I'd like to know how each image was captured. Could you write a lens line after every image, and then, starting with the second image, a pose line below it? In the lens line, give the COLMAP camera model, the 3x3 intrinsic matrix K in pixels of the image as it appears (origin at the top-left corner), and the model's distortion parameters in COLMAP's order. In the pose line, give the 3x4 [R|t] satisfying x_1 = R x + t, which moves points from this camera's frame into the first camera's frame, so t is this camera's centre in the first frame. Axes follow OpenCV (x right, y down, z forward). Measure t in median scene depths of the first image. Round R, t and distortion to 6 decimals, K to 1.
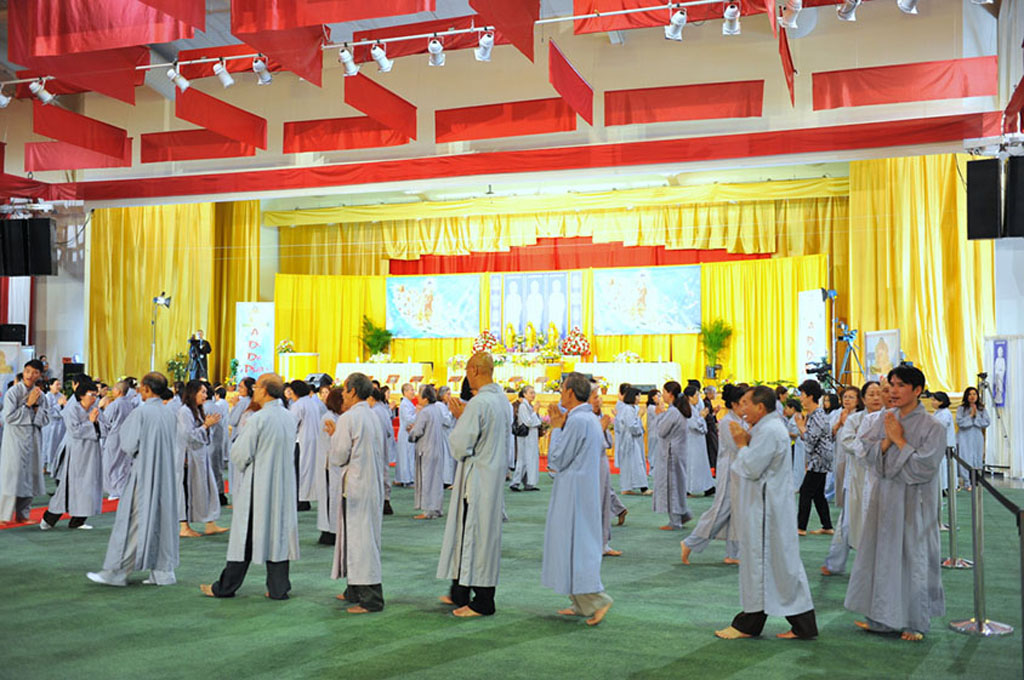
lens RADIAL K [[1034.8, 0, 513.5], [0, 1034.8, 338.2], [0, 0, 1]] dist [0.043582, 0.000000]
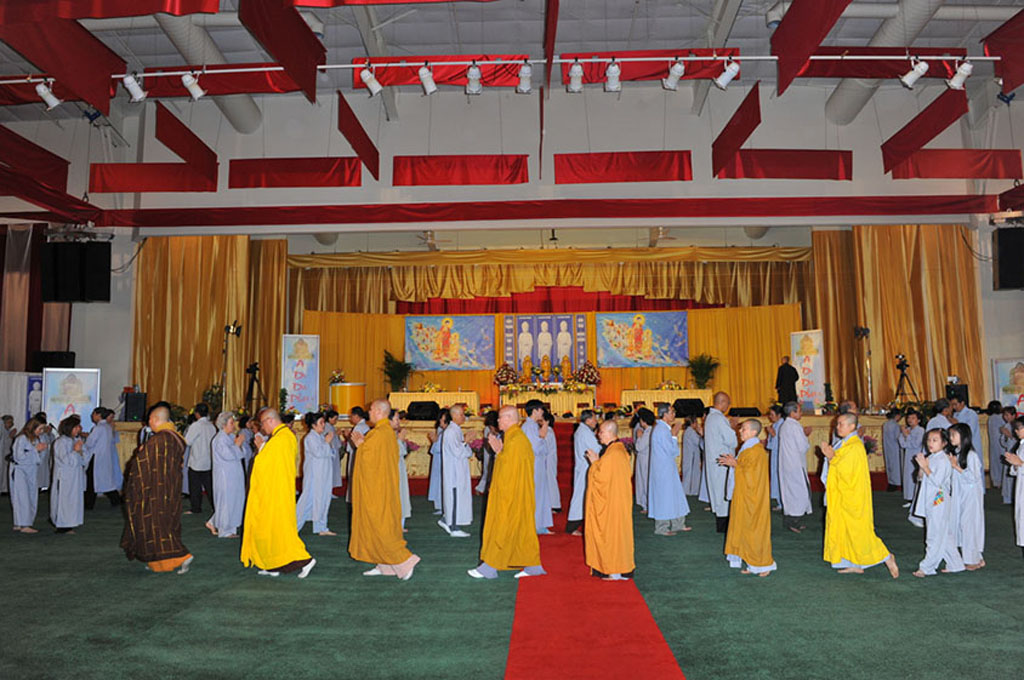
lens RADIAL K [[701.8, 0, 510.6], [0, 701.8, 339.0], [0, 0, 1]] dist [-0.051536, -0.002615]
pose [[0.952018, 0.017322, 0.305550, -0.266000], [-0.000269, 0.998444, -0.055765, 0.009162], [-0.306040, 0.053007, 0.950542, 0.266166]]
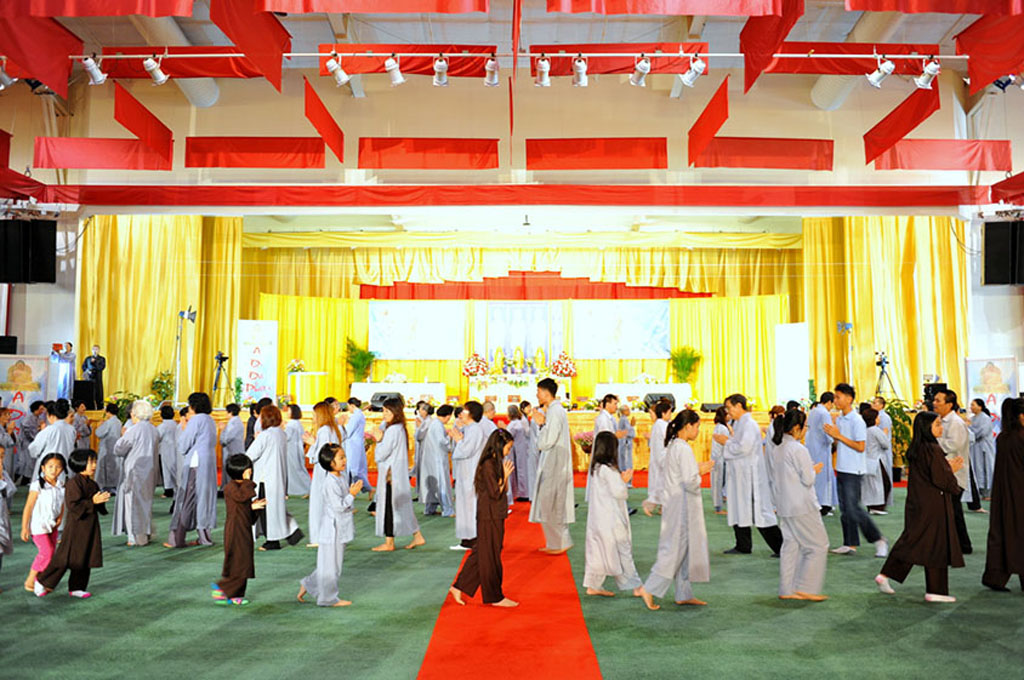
lens RADIAL K [[817.7, 0, 510.5], [0, 817.7, 344.5], [0, 0, 1]] dist [-0.023164, -0.005527]
pose [[0.944371, 0.021937, 0.328149, -0.279517], [-0.013138, 0.999493, -0.029005, 0.007847], [-0.328619, 0.023080, 0.944181, 0.189059]]
